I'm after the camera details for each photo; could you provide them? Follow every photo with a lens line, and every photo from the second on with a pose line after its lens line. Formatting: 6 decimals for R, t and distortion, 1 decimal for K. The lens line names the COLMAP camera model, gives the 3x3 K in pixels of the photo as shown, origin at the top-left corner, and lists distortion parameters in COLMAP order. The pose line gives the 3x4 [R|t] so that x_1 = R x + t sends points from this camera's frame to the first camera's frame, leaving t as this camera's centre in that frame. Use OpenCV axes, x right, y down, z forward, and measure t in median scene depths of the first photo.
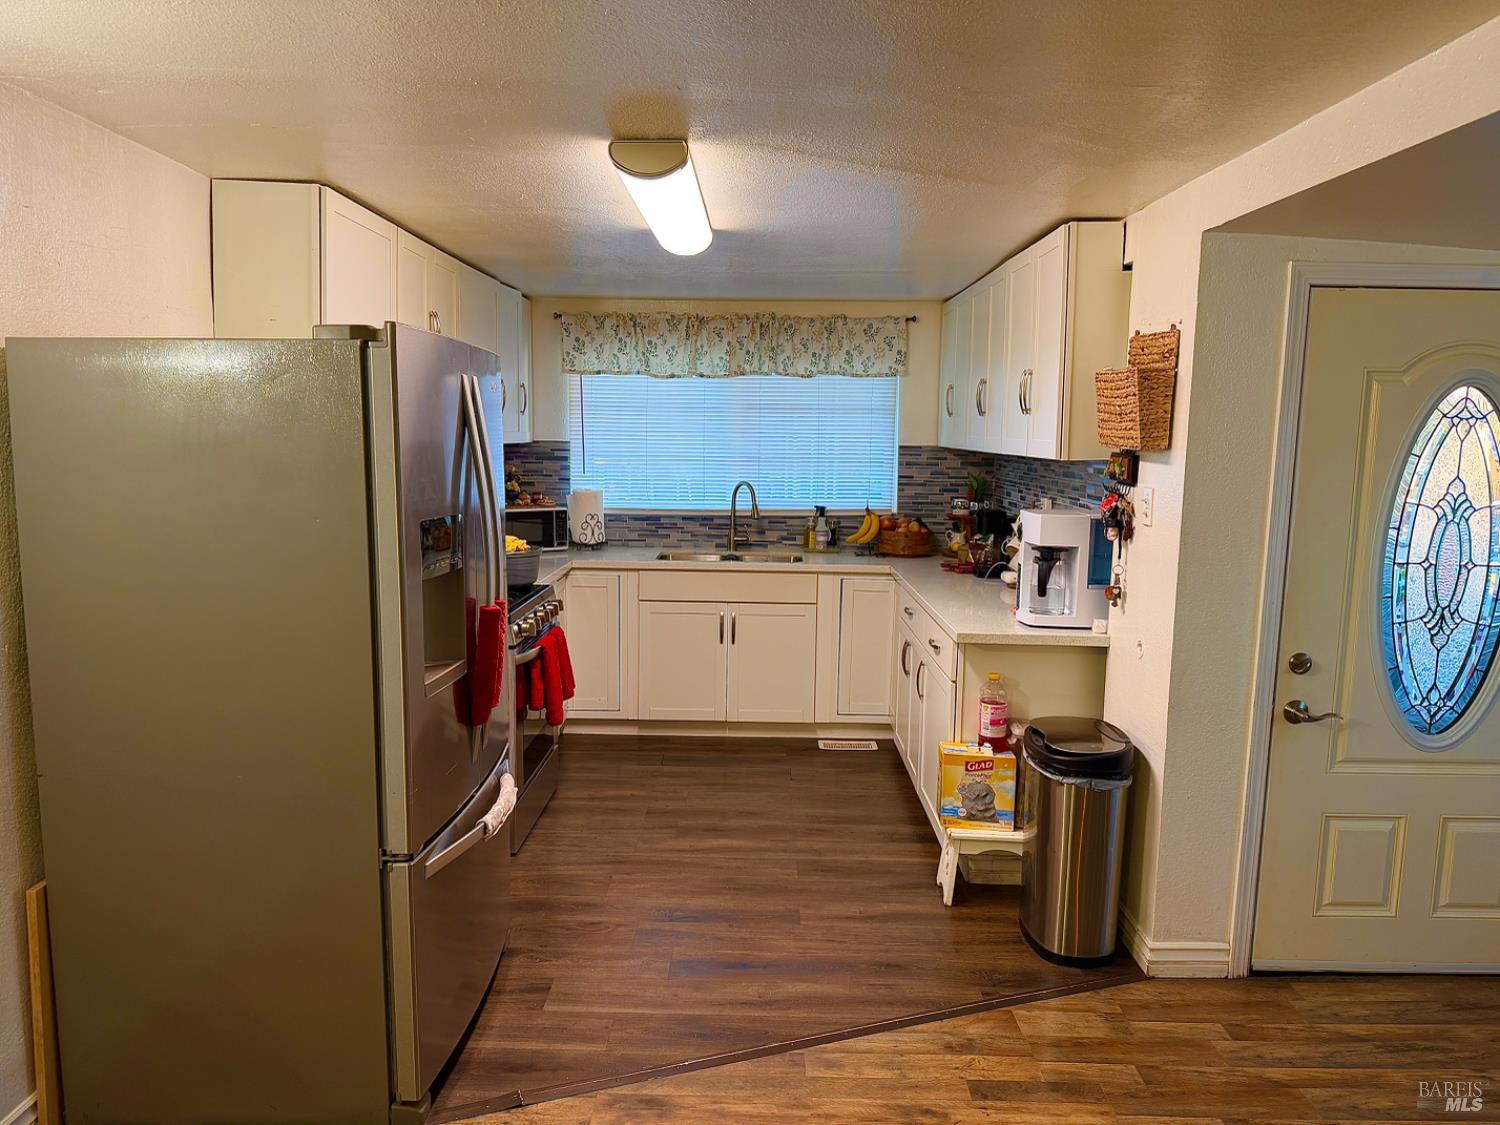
lens RADIAL K [[1052.3, 0, 744.3], [0, 1052.3, 568.6], [0, 0, 1]] dist [0.170510, -0.231930]
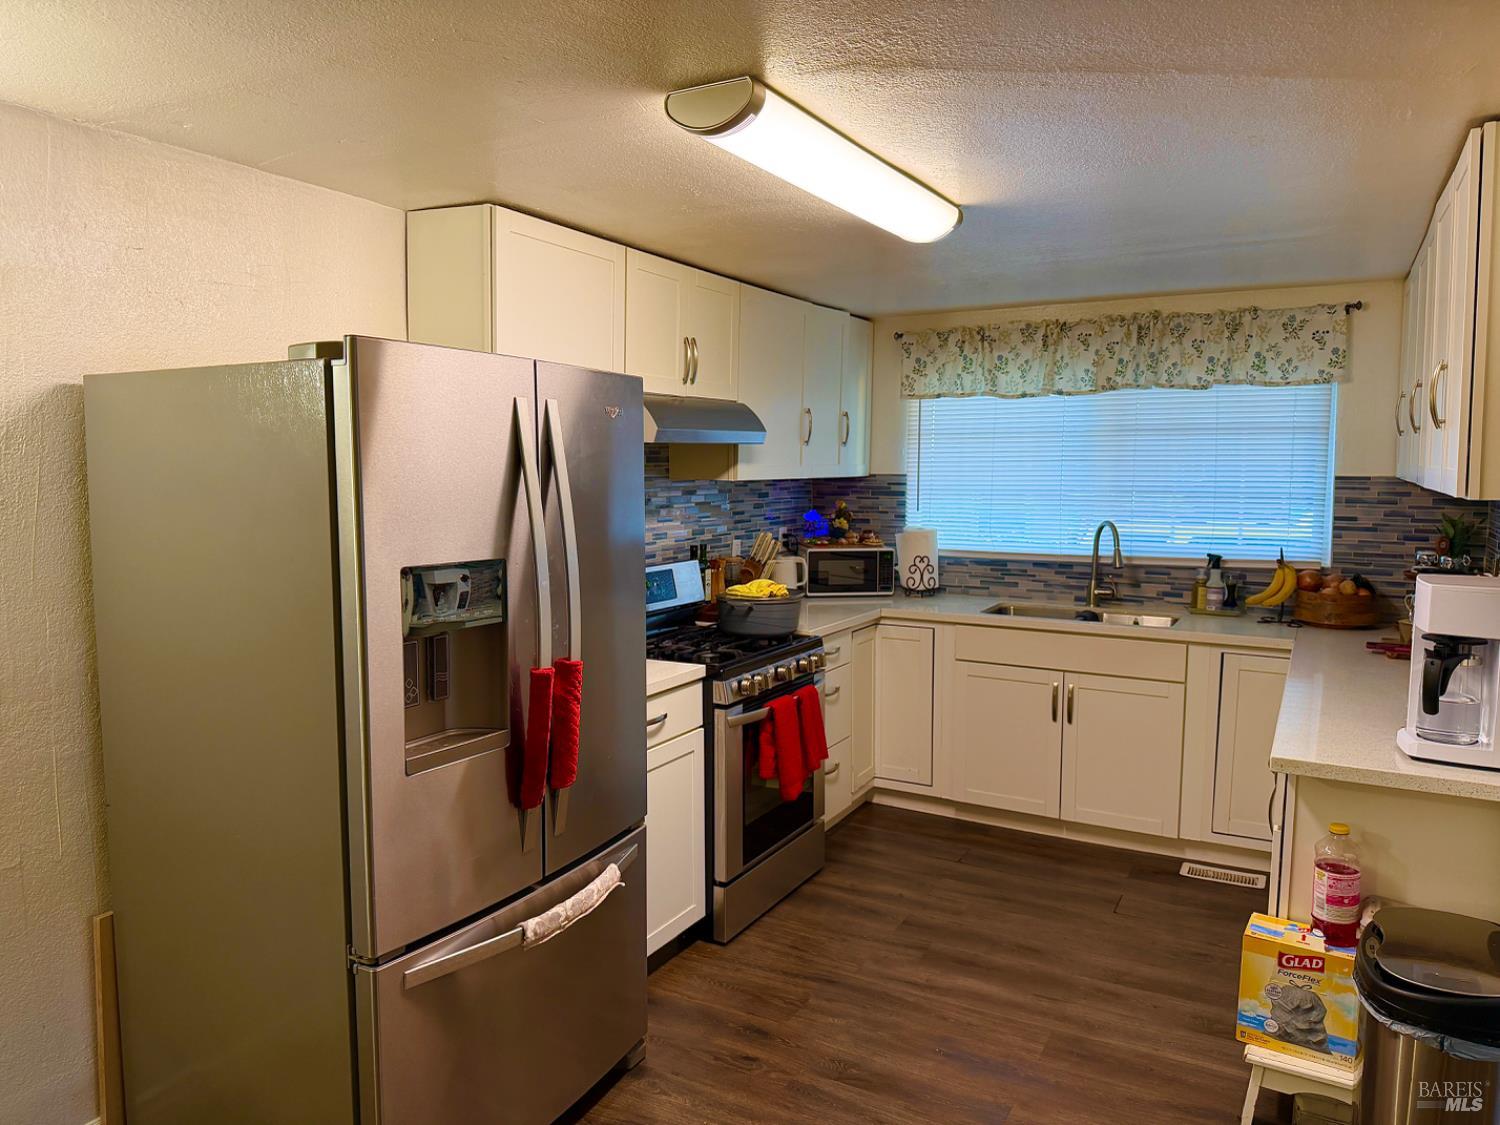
lens RADIAL K [[1055.4, 0, 745.4], [0, 1055.4, 568.7], [0, 0, 1]] dist [0.103975, -0.155292]
pose [[0.883969, 0.036982, -0.466080, 0.136369], [-0.051760, 0.998480, -0.018943, -0.016885], [0.464671, 0.040869, 0.884540, 0.154950]]
